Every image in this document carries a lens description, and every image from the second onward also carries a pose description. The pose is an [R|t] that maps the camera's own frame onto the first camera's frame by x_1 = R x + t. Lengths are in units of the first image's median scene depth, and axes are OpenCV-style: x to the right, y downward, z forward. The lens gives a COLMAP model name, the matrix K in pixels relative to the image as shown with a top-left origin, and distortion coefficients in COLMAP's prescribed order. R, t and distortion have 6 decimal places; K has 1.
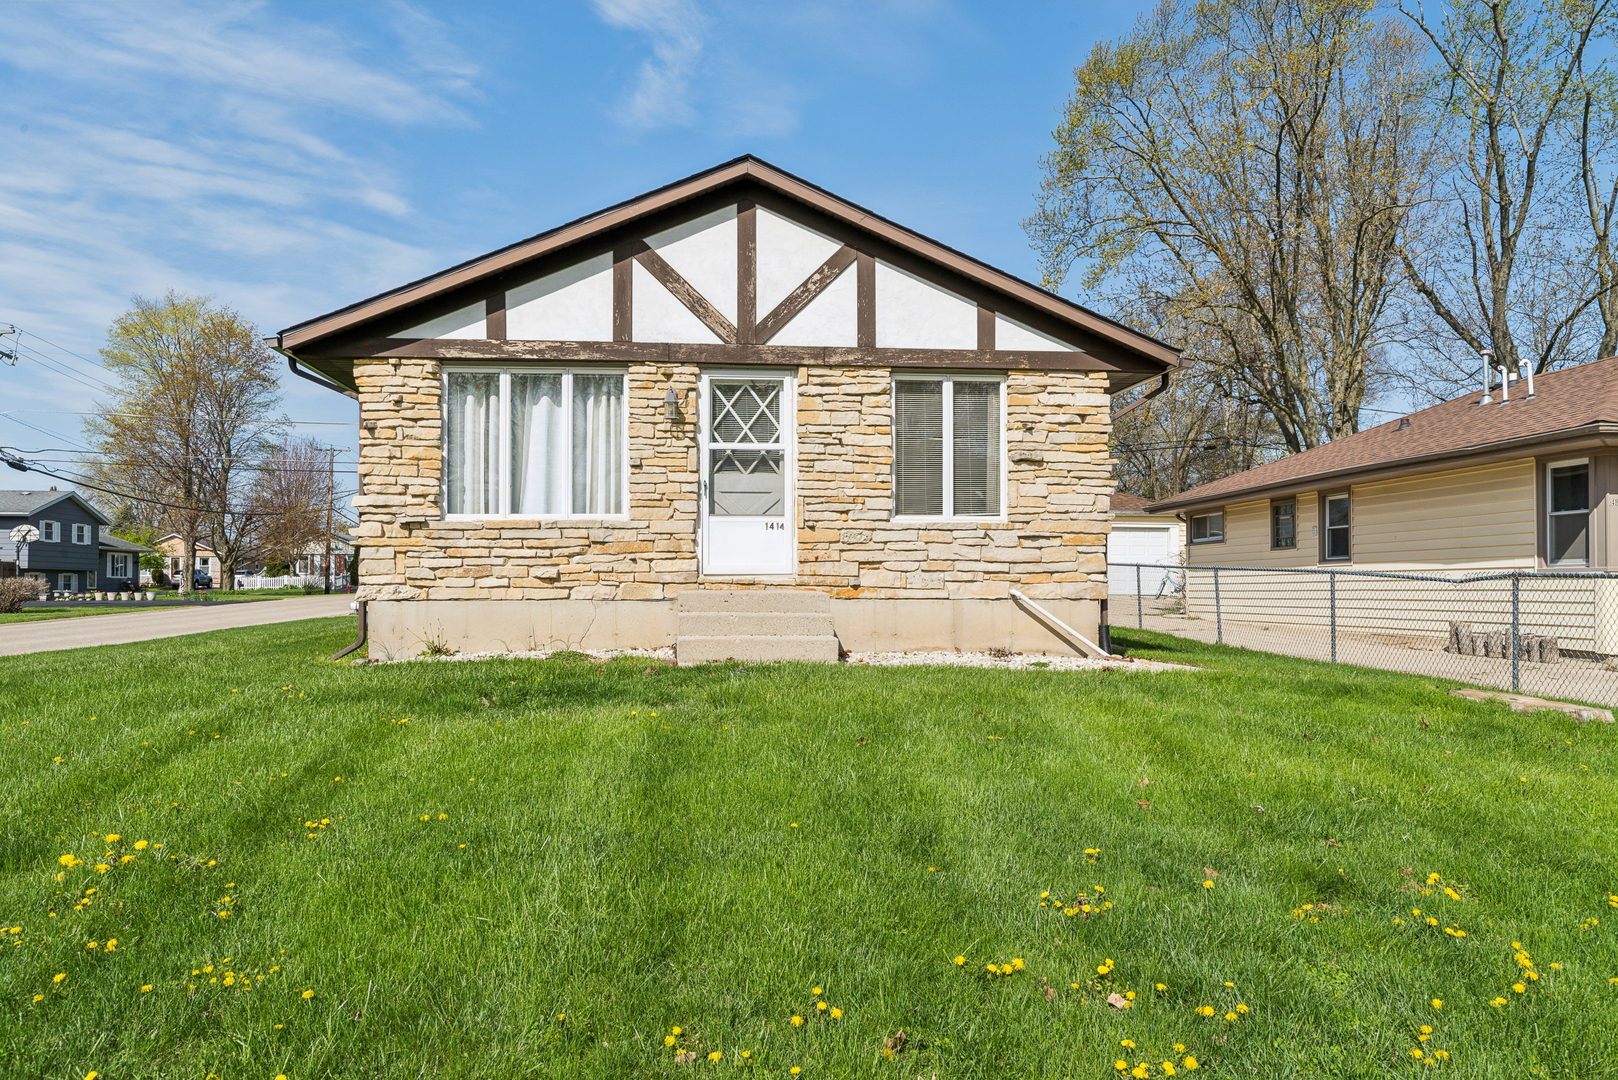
lens RADIAL K [[1167.1, 0, 808.6], [0, 1167.1, 539.2], [0, 0, 1]] dist [-0.003692, -0.001558]
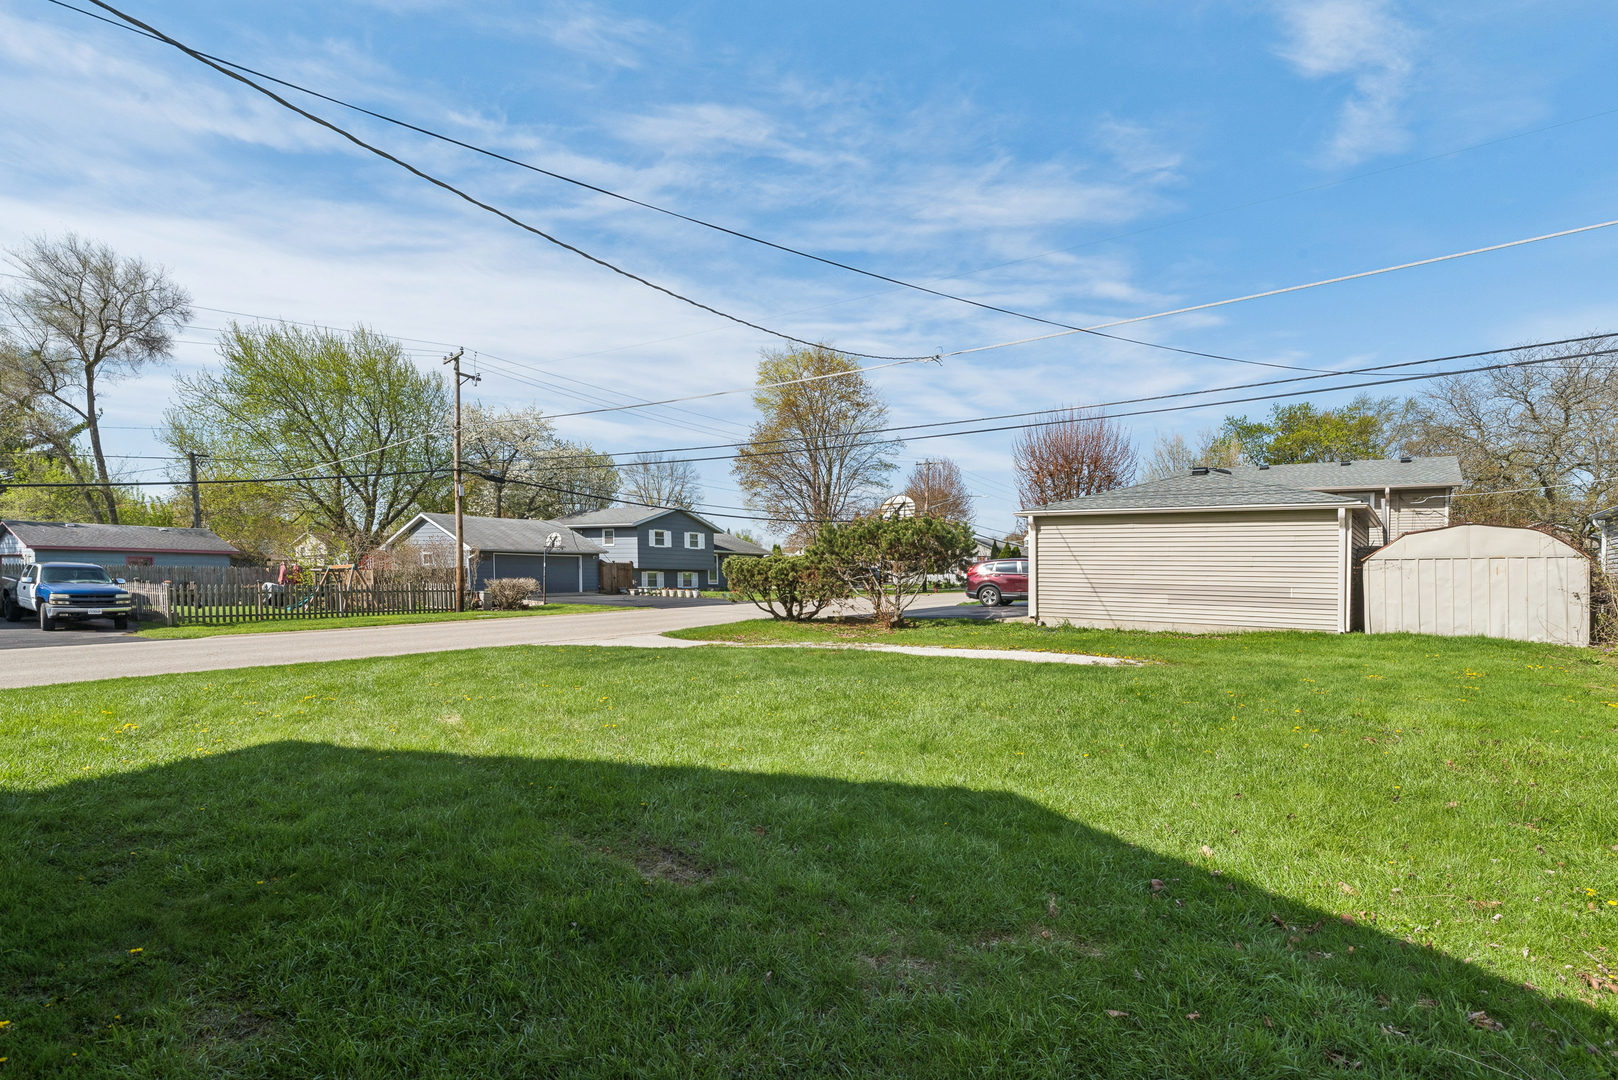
lens RADIAL K [[795.2, 0, 812.5], [0, 795.2, 545.8], [0, 0, 1]] dist [0.006371, 0.001328]
pose [[0.719991, -0.006763, -0.693950, 0.015130], [0.005074, 0.999977, -0.004481, 0.001635], [0.693965, -0.000294, 0.720009, 0.138286]]
